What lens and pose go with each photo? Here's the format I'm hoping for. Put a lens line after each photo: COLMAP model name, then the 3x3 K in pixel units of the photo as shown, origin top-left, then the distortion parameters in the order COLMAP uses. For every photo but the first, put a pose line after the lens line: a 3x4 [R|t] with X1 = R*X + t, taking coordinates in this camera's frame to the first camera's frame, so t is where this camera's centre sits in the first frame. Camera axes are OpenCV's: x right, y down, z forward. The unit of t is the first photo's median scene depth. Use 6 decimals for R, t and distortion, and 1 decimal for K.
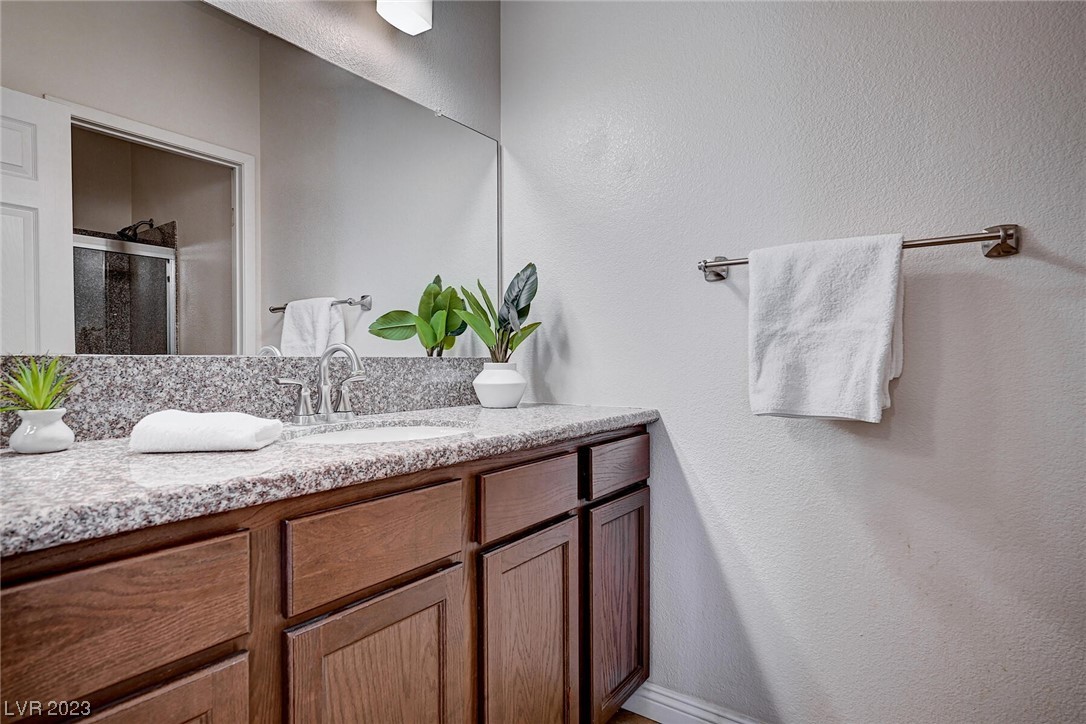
lens RADIAL K [[548.5, 0, 544.5], [0, 548.5, 359.8], [0, 0, 1]] dist [-0.011915, 0.000659]
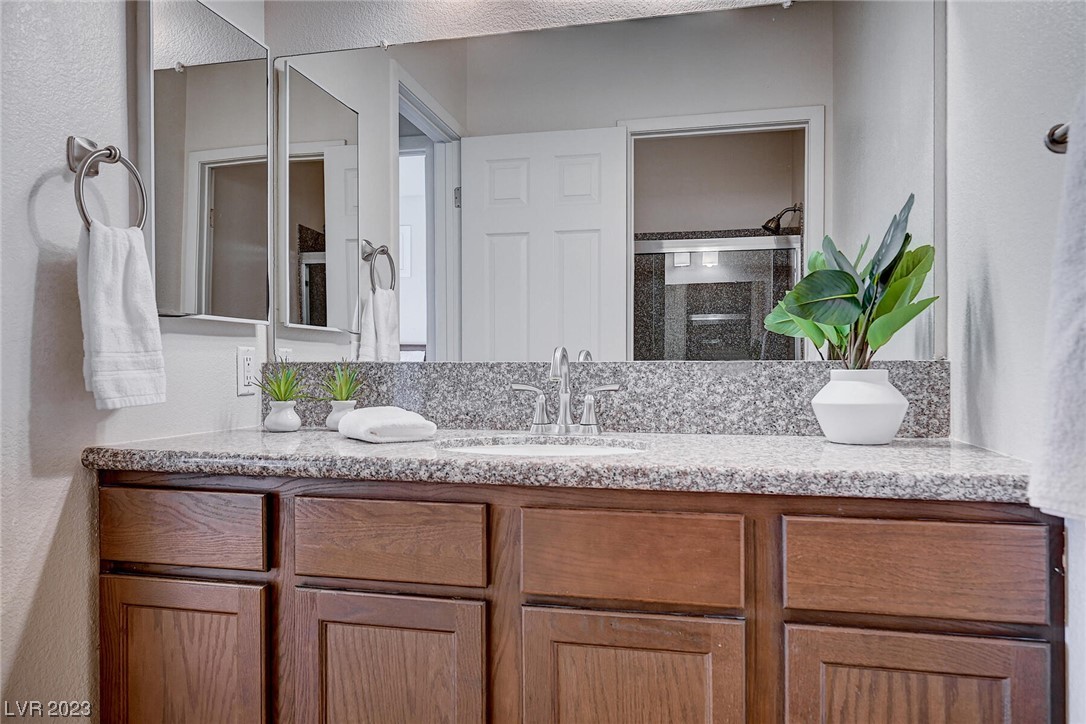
lens RADIAL K [[768.2, 0, 539.3], [0, 768.2, 363.2], [0, 0, 1]] dist [-0.026549, 0.002039]
pose [[0.398700, -0.004939, -0.917068, 0.828717], [0.001304, 0.999988, -0.004819, 0.003130], [0.917080, 0.000726, 0.398702, 0.505415]]
